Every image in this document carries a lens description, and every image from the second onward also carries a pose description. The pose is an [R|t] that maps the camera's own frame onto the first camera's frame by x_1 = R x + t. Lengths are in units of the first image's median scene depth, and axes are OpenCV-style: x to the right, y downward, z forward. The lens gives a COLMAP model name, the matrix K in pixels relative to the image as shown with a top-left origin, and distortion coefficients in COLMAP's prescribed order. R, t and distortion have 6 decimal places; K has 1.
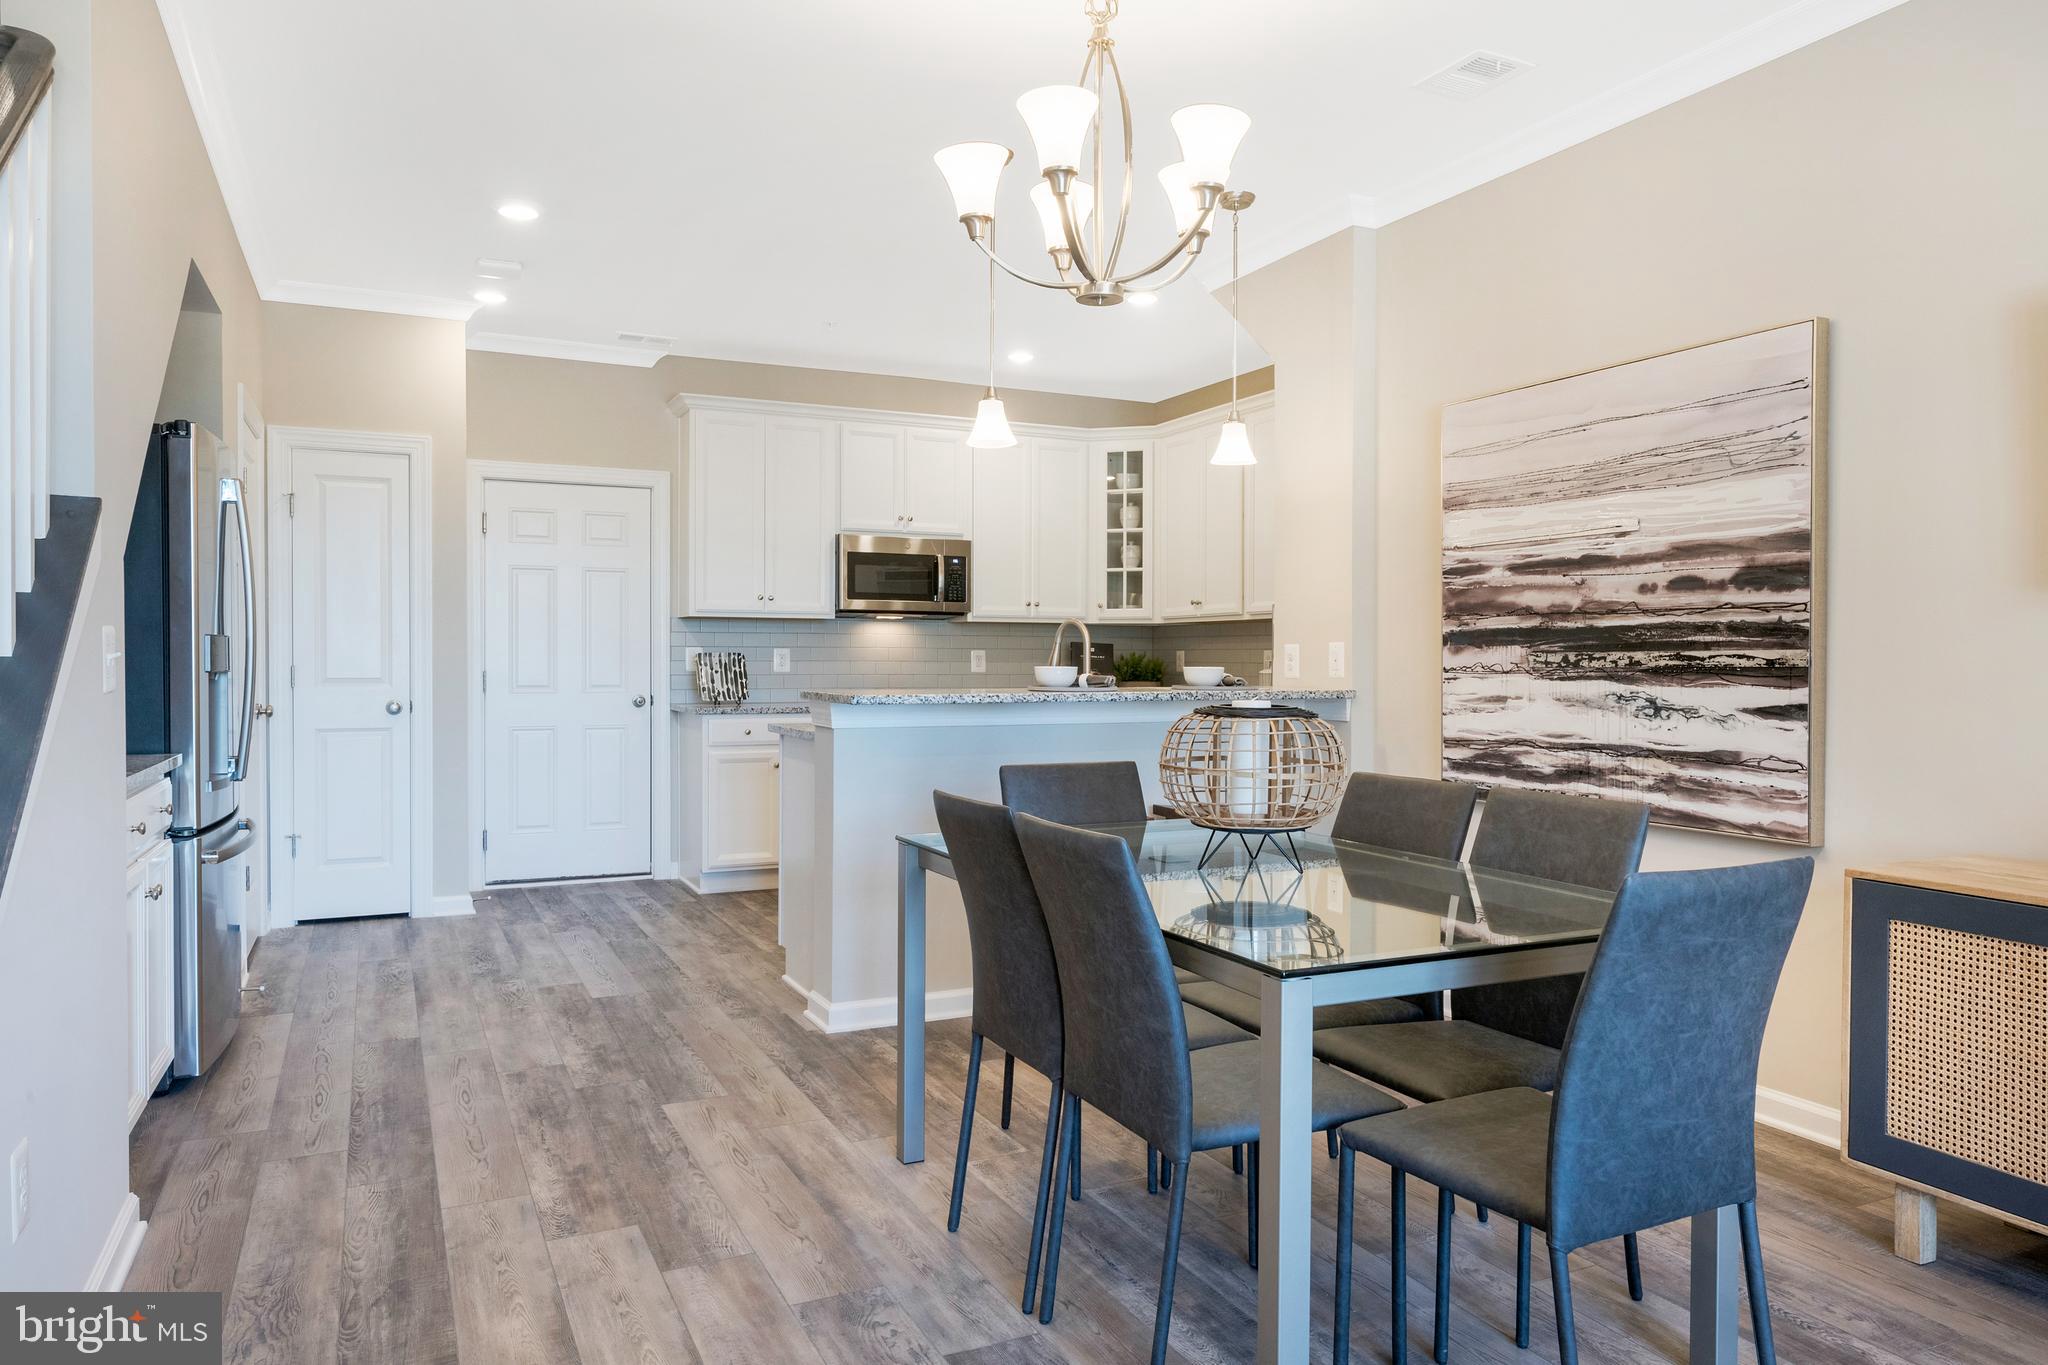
lens RADIAL K [[1384.8, 0, 1015.7], [0, 1384.8, 673.7], [0, 0, 1]] dist [0.008138, 0.000827]
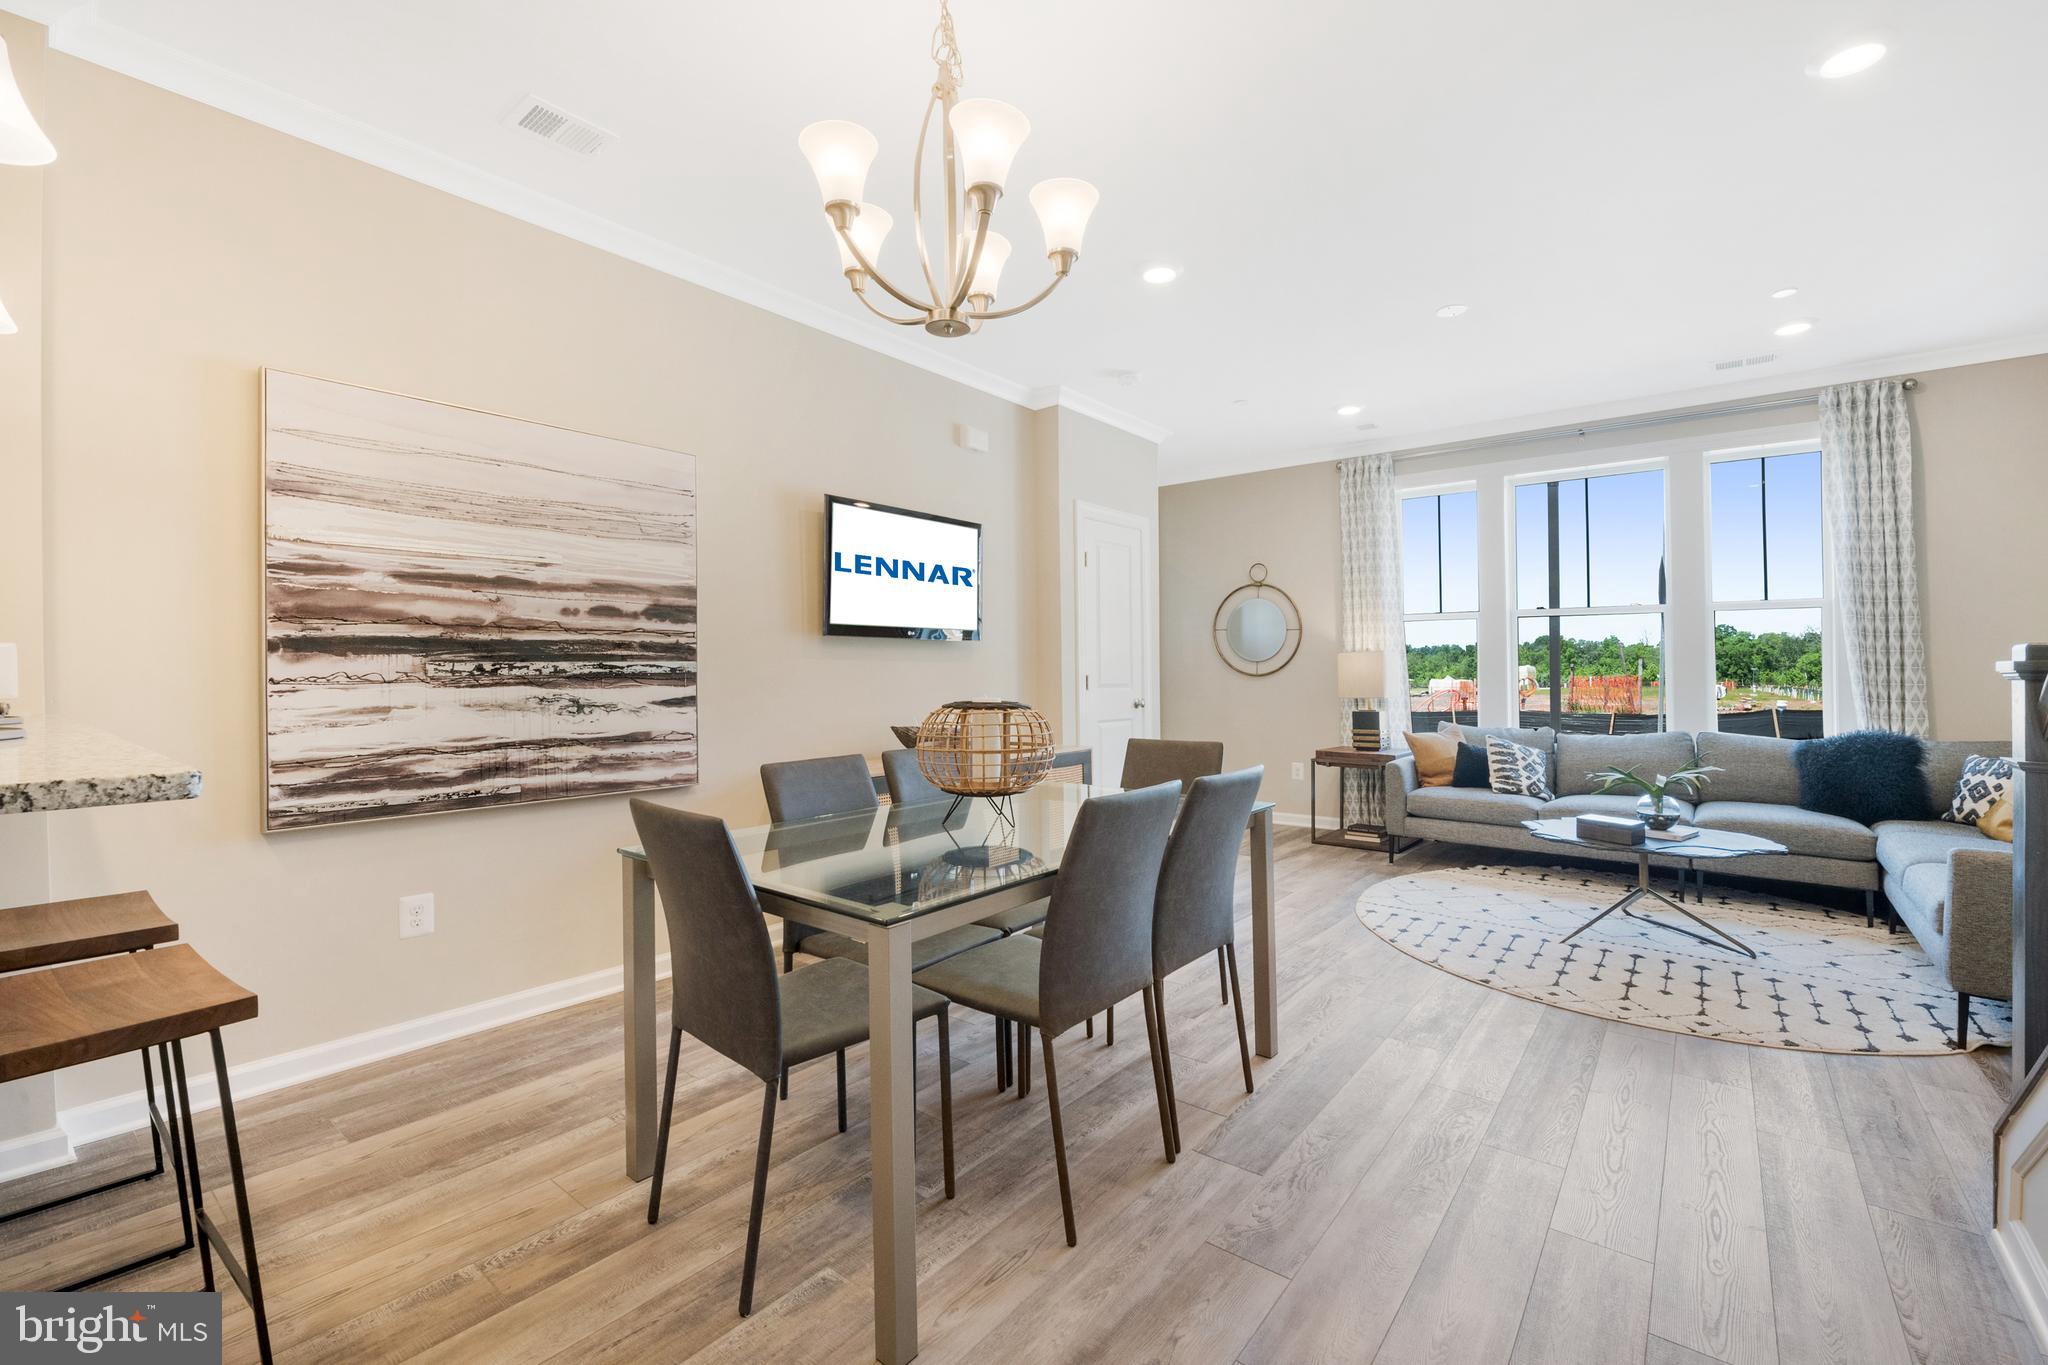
lens RADIAL K [[848.1, 0, 1066.5], [0, 848.1, 662.4], [0, 0, 1]] dist [-0.018956, -0.000365]
pose [[-0.467149, 0.002872, 0.884174, -0.371772], [0.009733, 0.999951, 0.001895, -0.010765], [-0.884125, 0.009491, -0.467154, 0.825903]]
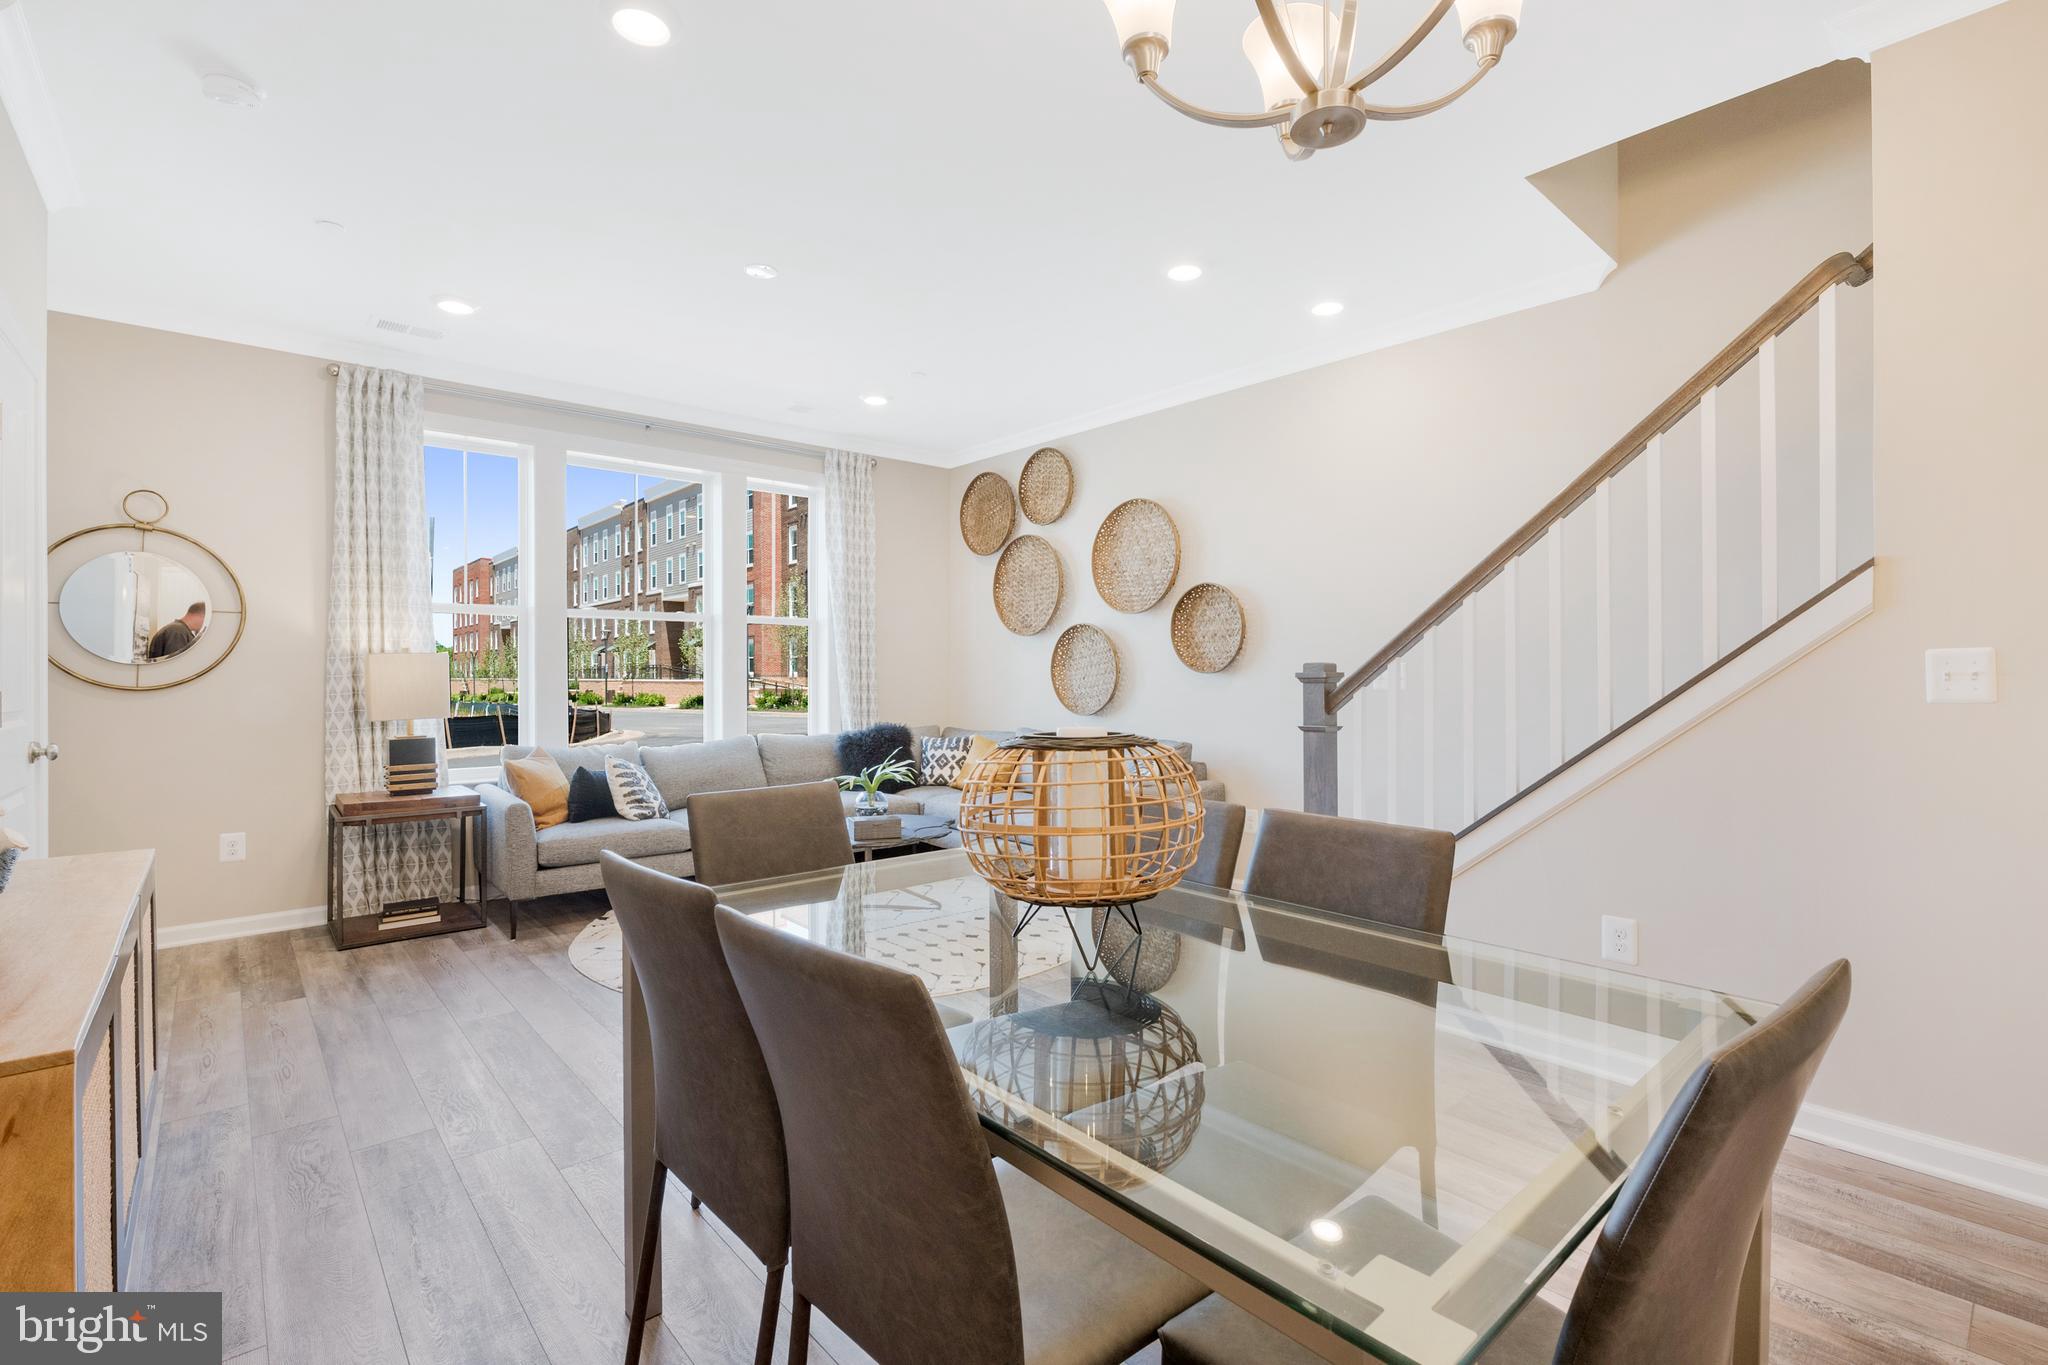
lens RADIAL K [[900.7, 0, 1027.3], [0, 900.7, 680.1], [0, 0, 1]] dist [-0.000986, -0.000841]
pose [[-0.959064, -0.000687, -0.283188, 0.233770], [-0.005433, 0.999858, 0.015974, -0.010250], [0.283137, 0.016859, -0.958931, 0.925686]]
